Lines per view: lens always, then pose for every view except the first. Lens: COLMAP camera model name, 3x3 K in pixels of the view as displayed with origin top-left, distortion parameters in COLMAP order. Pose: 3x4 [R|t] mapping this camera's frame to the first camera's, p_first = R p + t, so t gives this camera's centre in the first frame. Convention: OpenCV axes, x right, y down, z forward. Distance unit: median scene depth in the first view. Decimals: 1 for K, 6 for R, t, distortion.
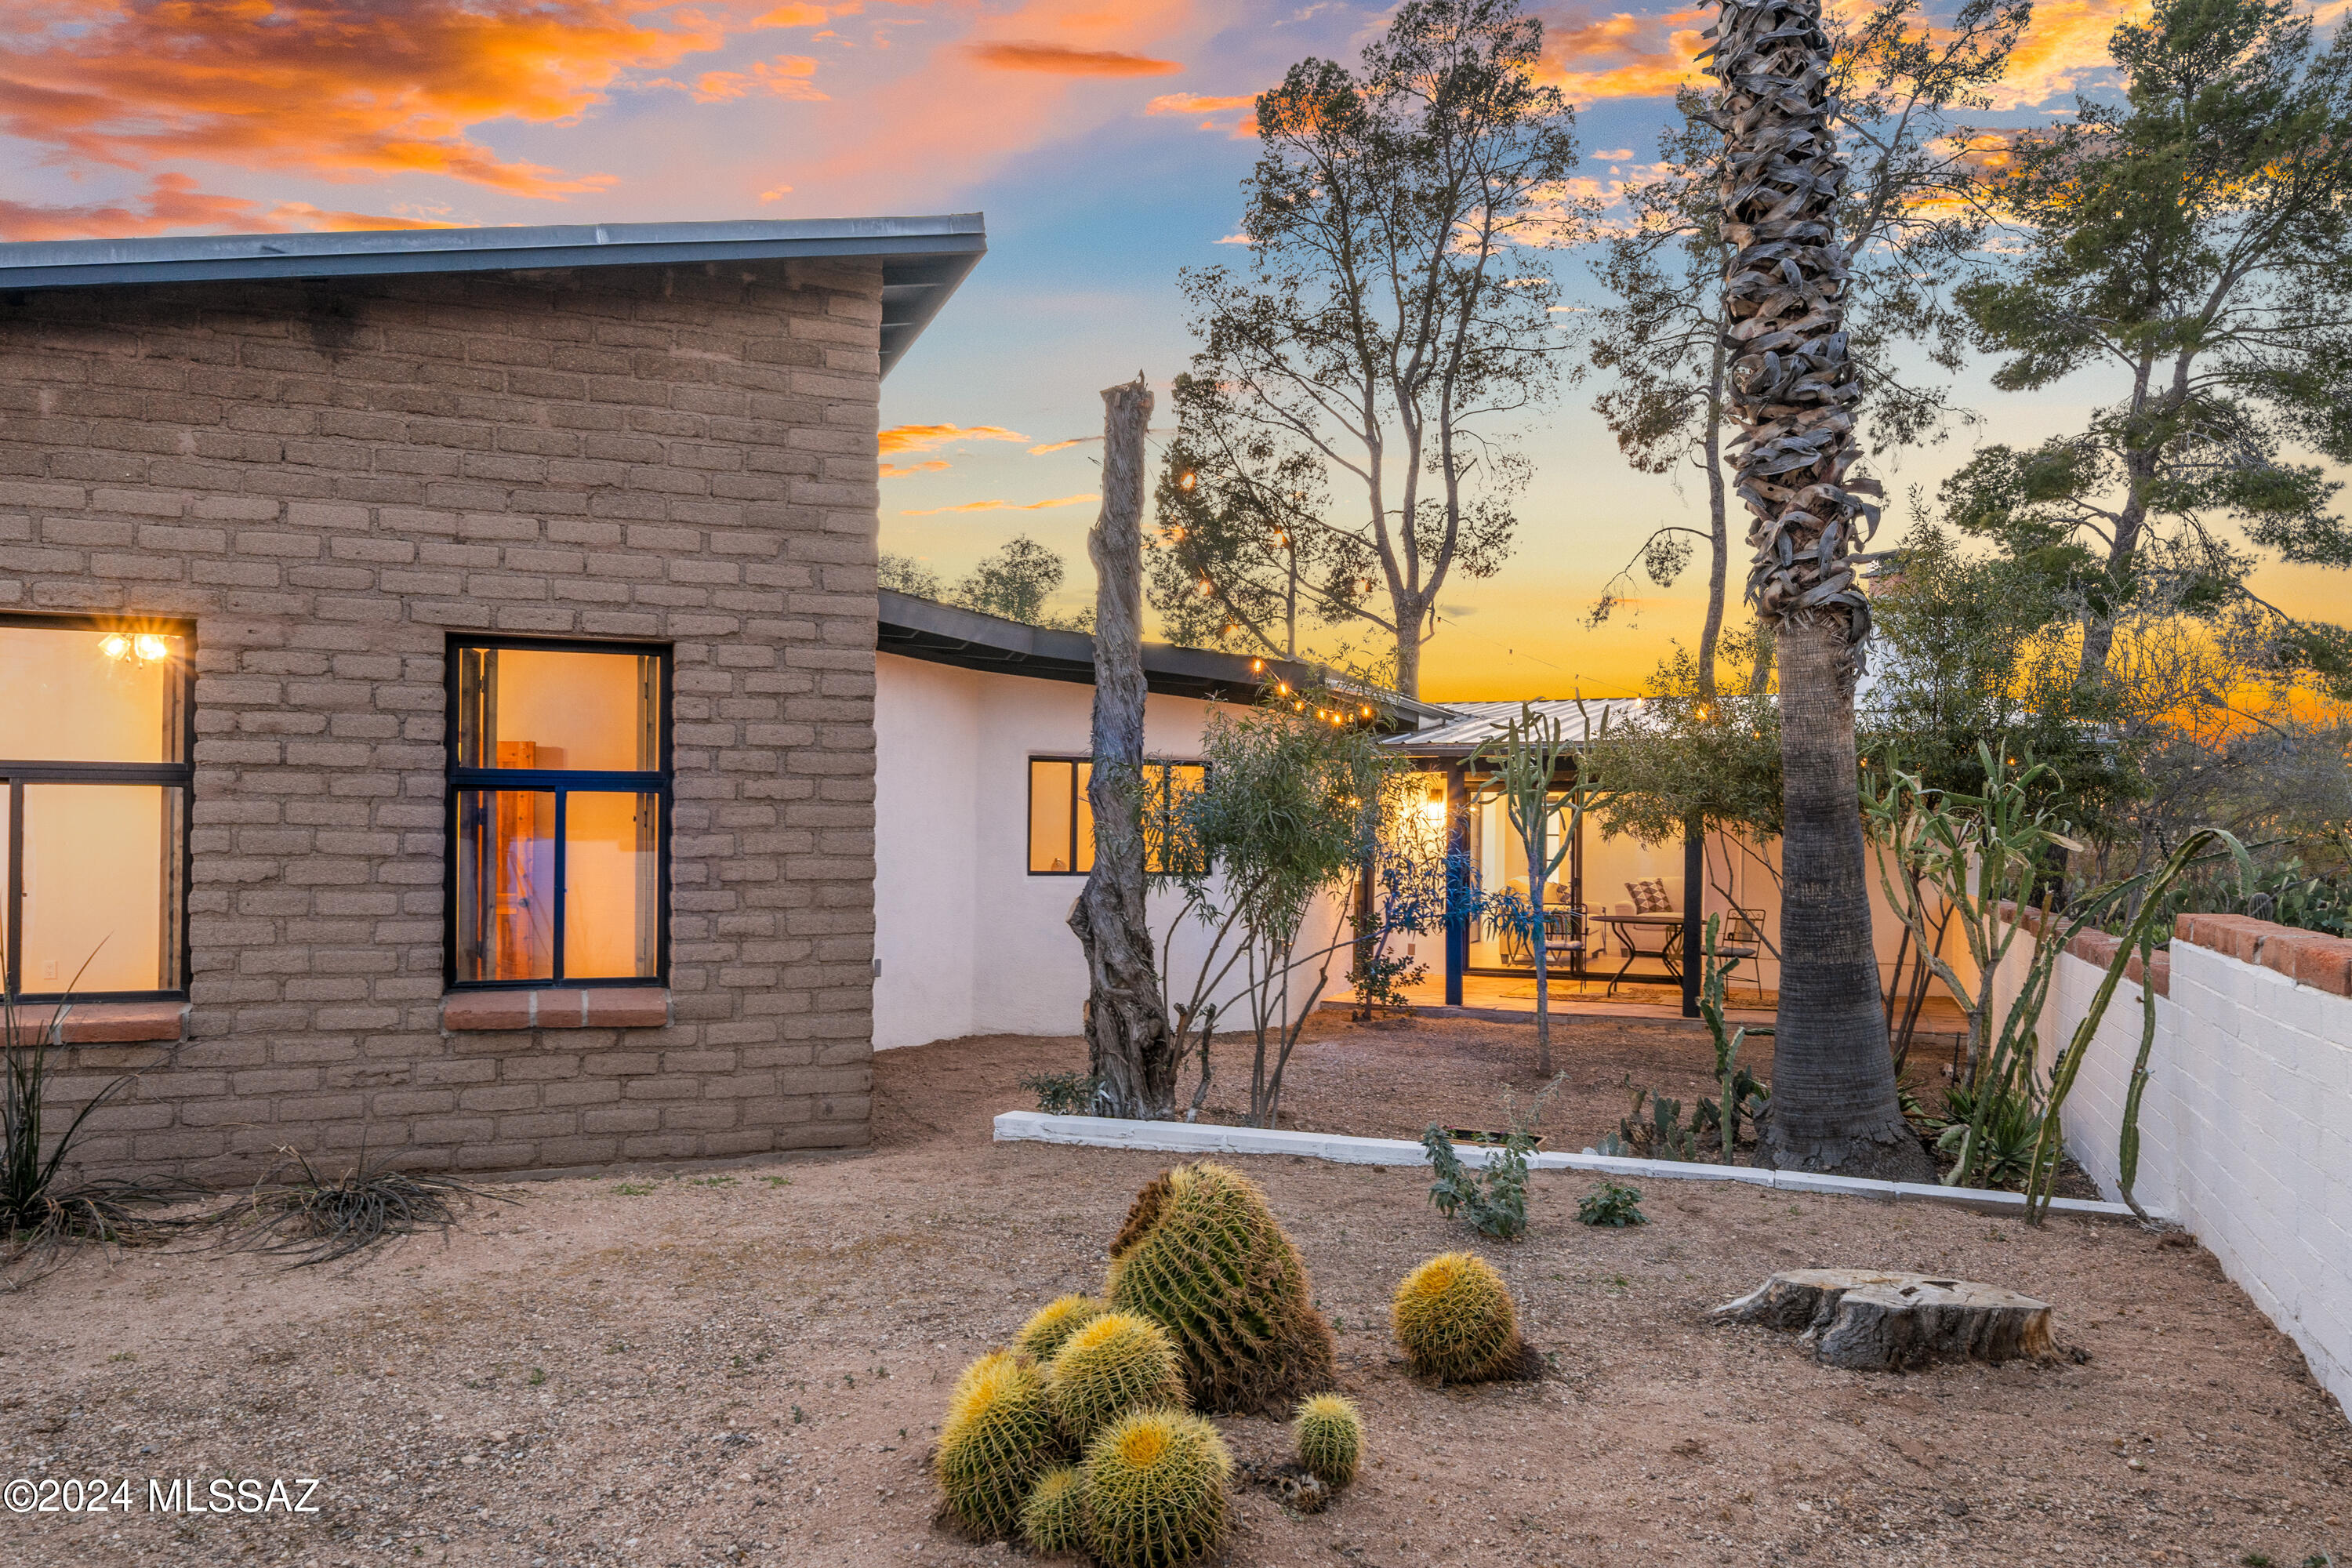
lens RADIAL K [[1599.2, 0, 1181.2], [0, 1599.2, 870.1], [0, 0, 1]] dist [0.011821, 0.001321]
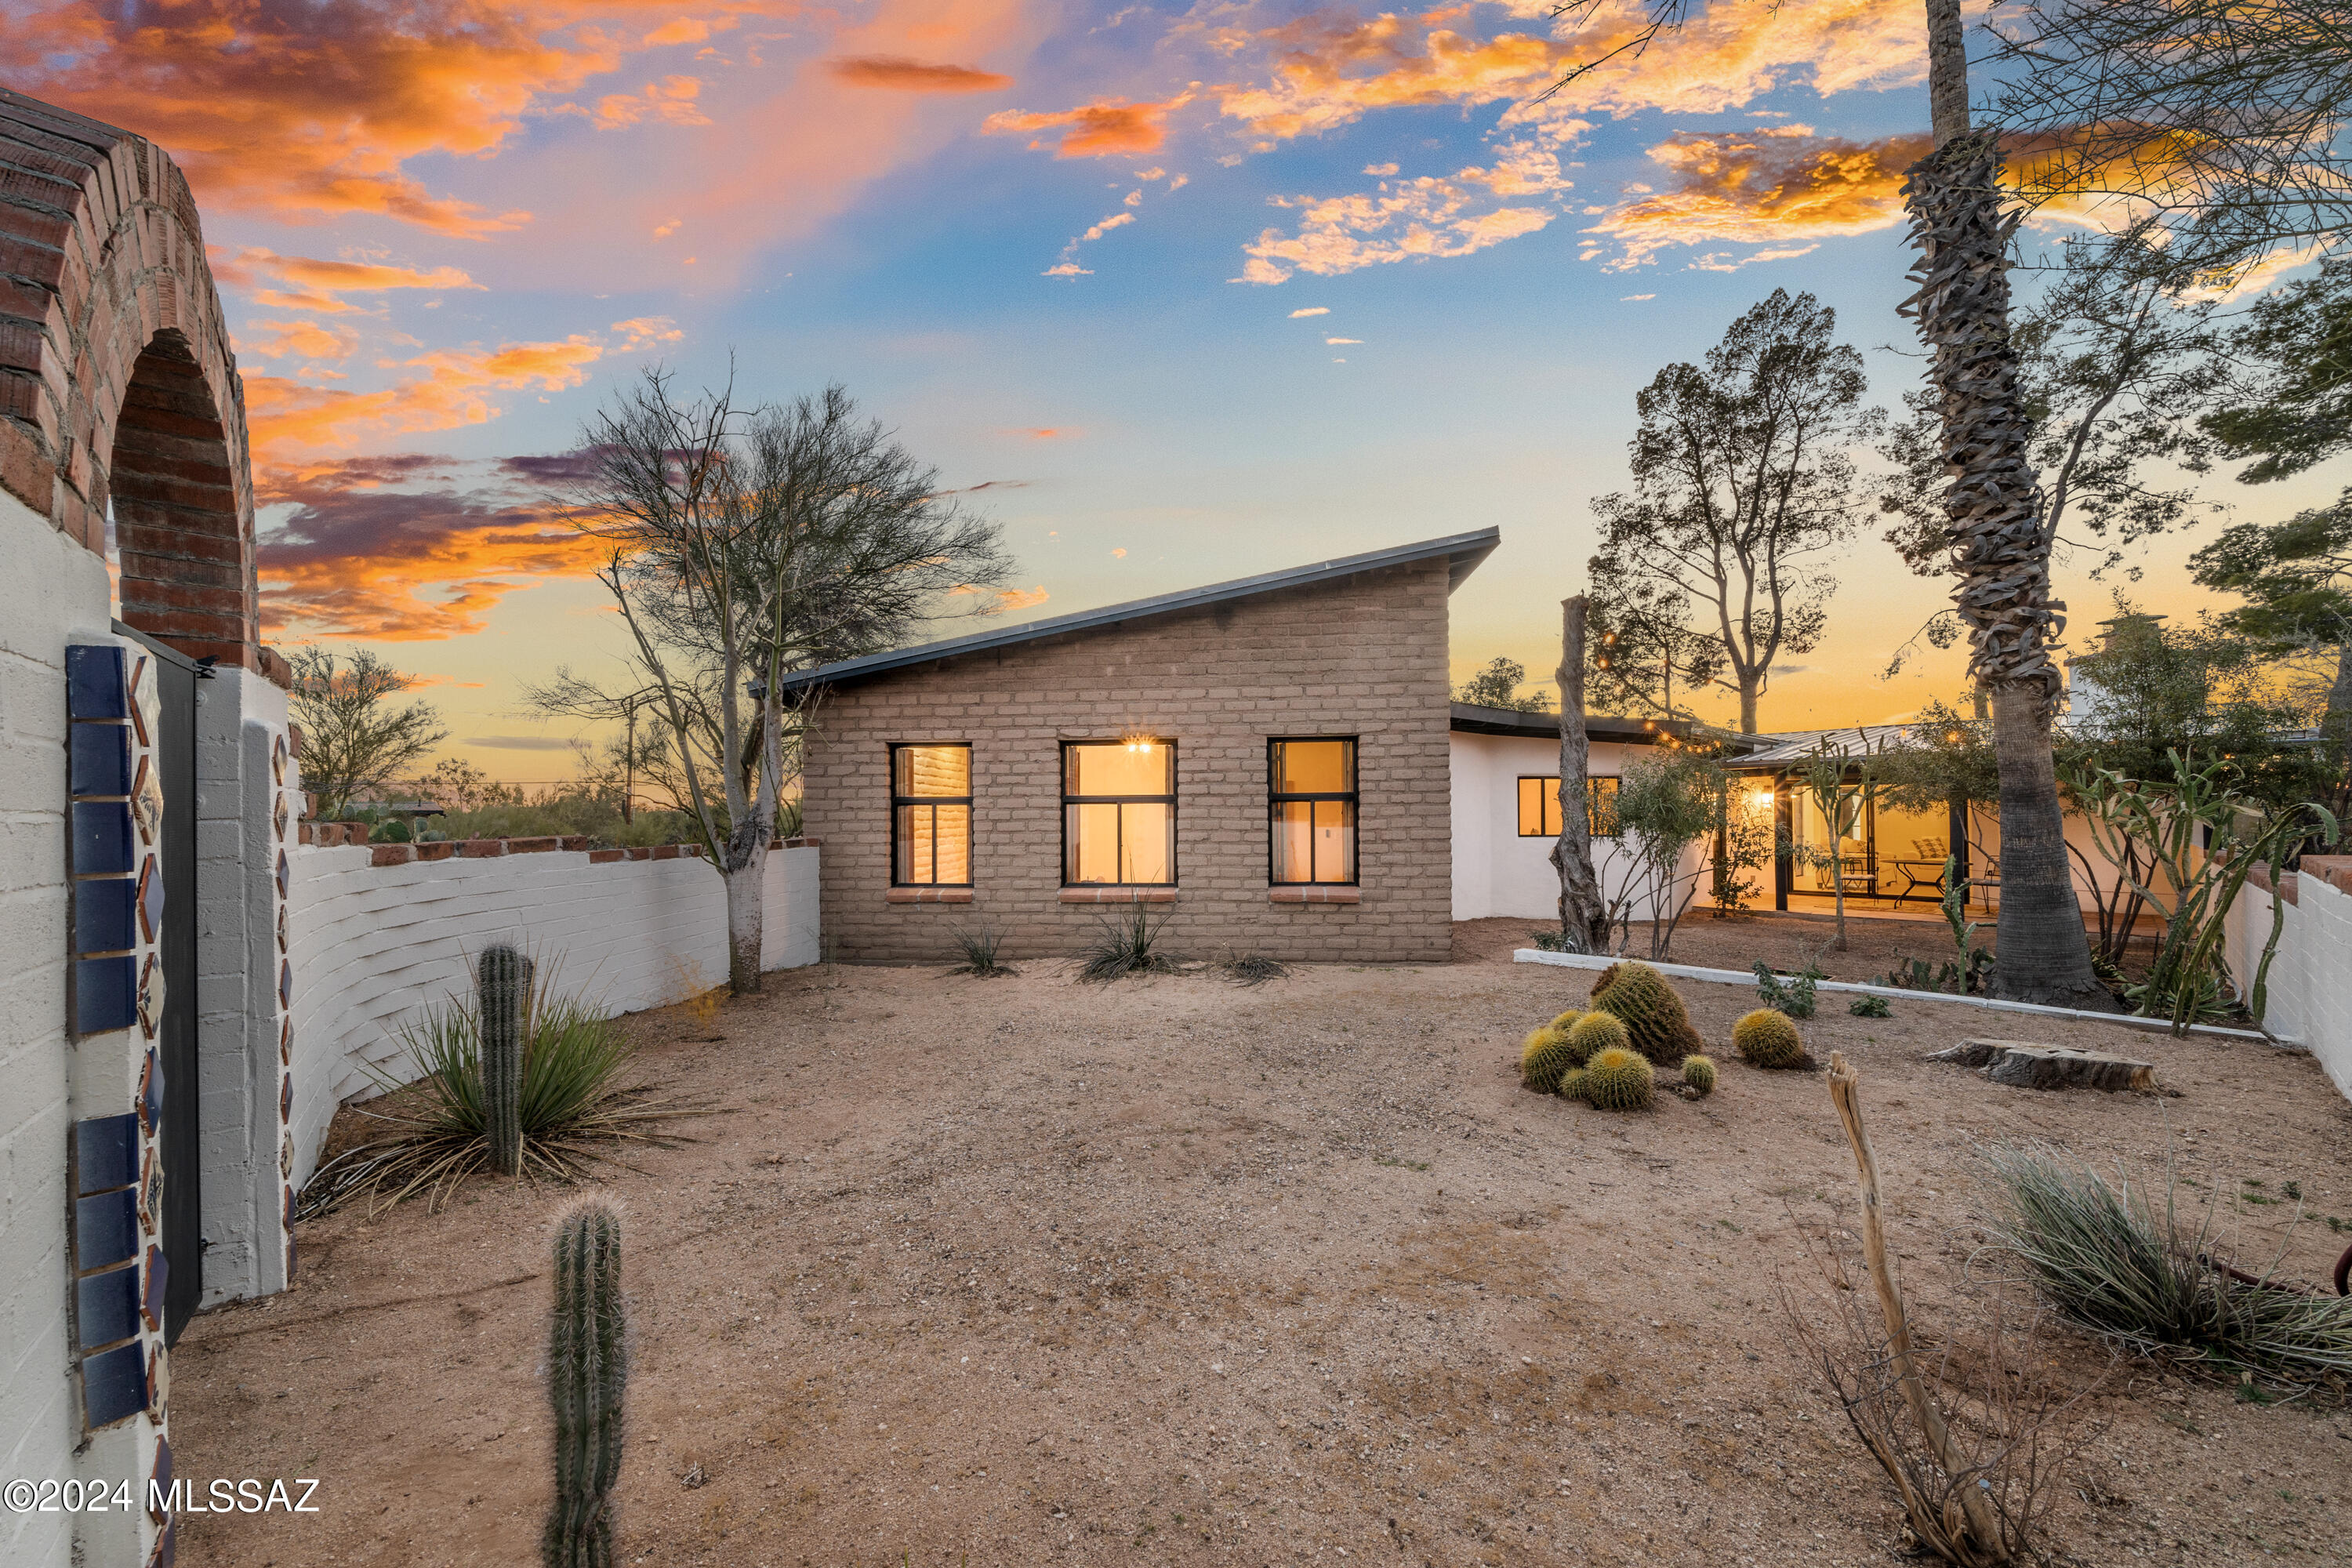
lens RADIAL K [[841.9, 0, 1176.1], [0, 841.9, 812.9], [0, 0, 1]] dist [-0.009990, 0.000363]
pose [[0.894539, -0.018157, -0.446621, -0.016050], [0.005998, 0.999572, -0.028625, 0.001366], [0.446950, 0.022927, 0.894265, -0.188188]]
